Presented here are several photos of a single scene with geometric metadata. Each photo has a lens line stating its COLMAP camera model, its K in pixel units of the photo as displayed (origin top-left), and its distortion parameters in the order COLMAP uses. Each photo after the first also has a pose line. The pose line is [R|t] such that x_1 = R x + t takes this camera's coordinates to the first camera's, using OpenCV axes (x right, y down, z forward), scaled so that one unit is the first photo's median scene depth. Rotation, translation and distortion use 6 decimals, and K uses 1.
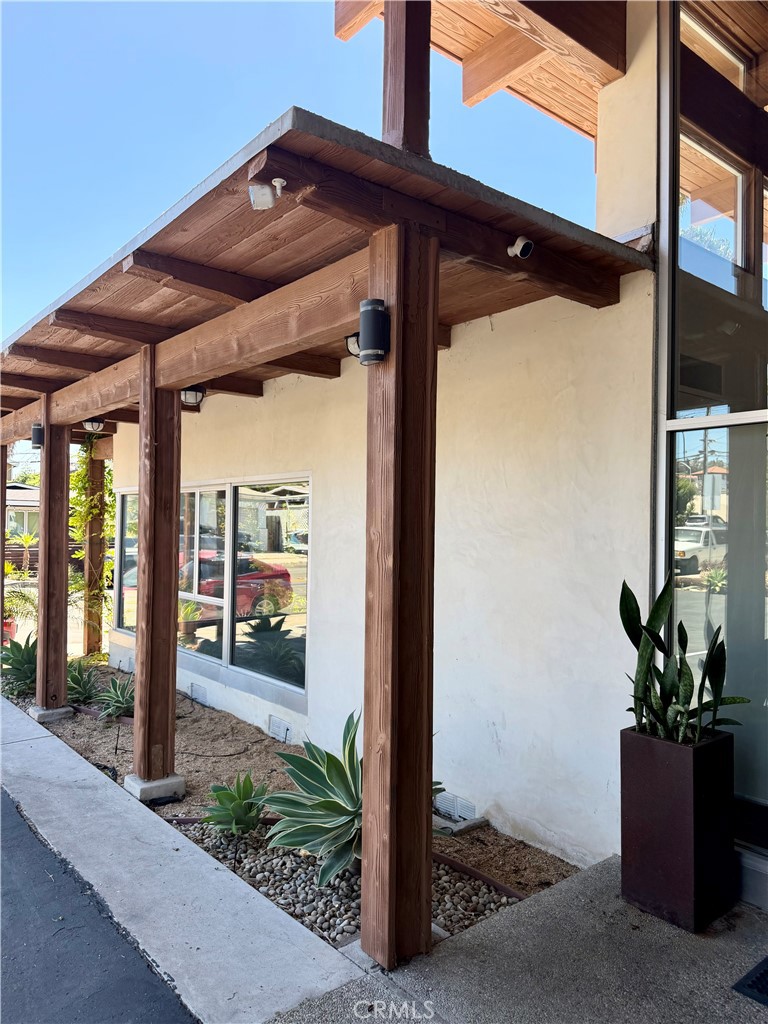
lens RADIAL K [[725.4, 0, 380.3], [0, 725.4, 515.5], [0, 0, 1]] dist [0.026948, -0.028959]
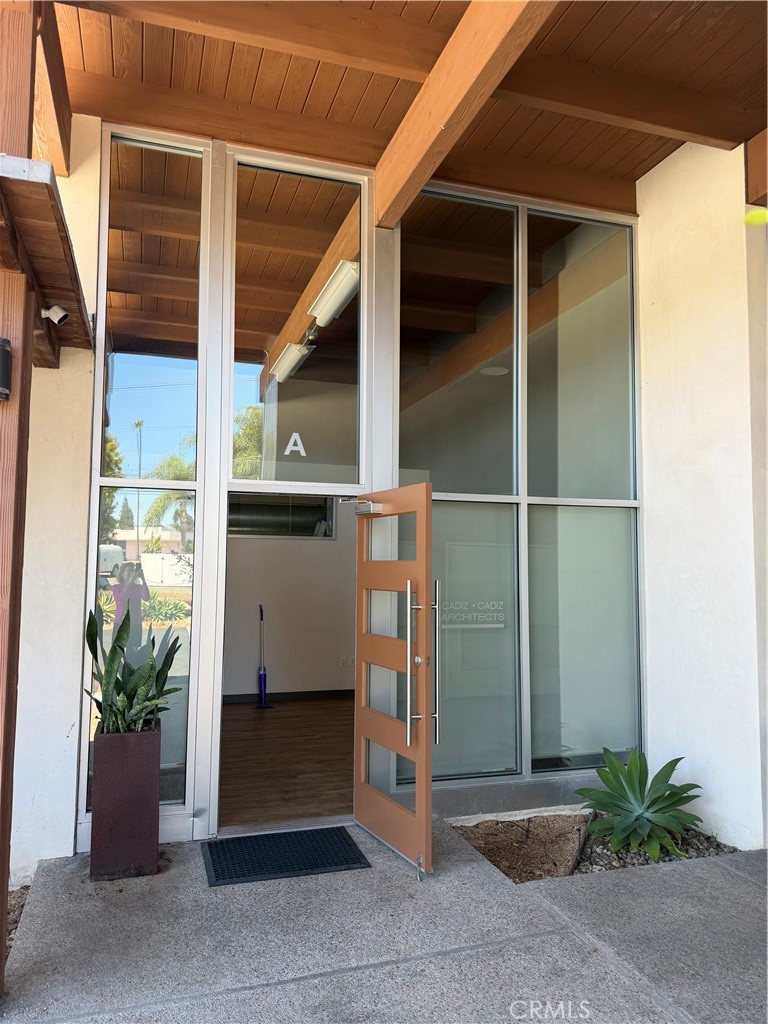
lens RADIAL K [[725.4, 0, 377.0], [0, 725.4, 510.7], [0, 0, 1]] dist [0.026948, -0.028959]
pose [[0.363509, 0.056967, 0.929847, -0.665409], [-0.012729, 0.998339, -0.056187, -0.012102], [-0.931504, 0.008589, 0.363630, 0.141099]]
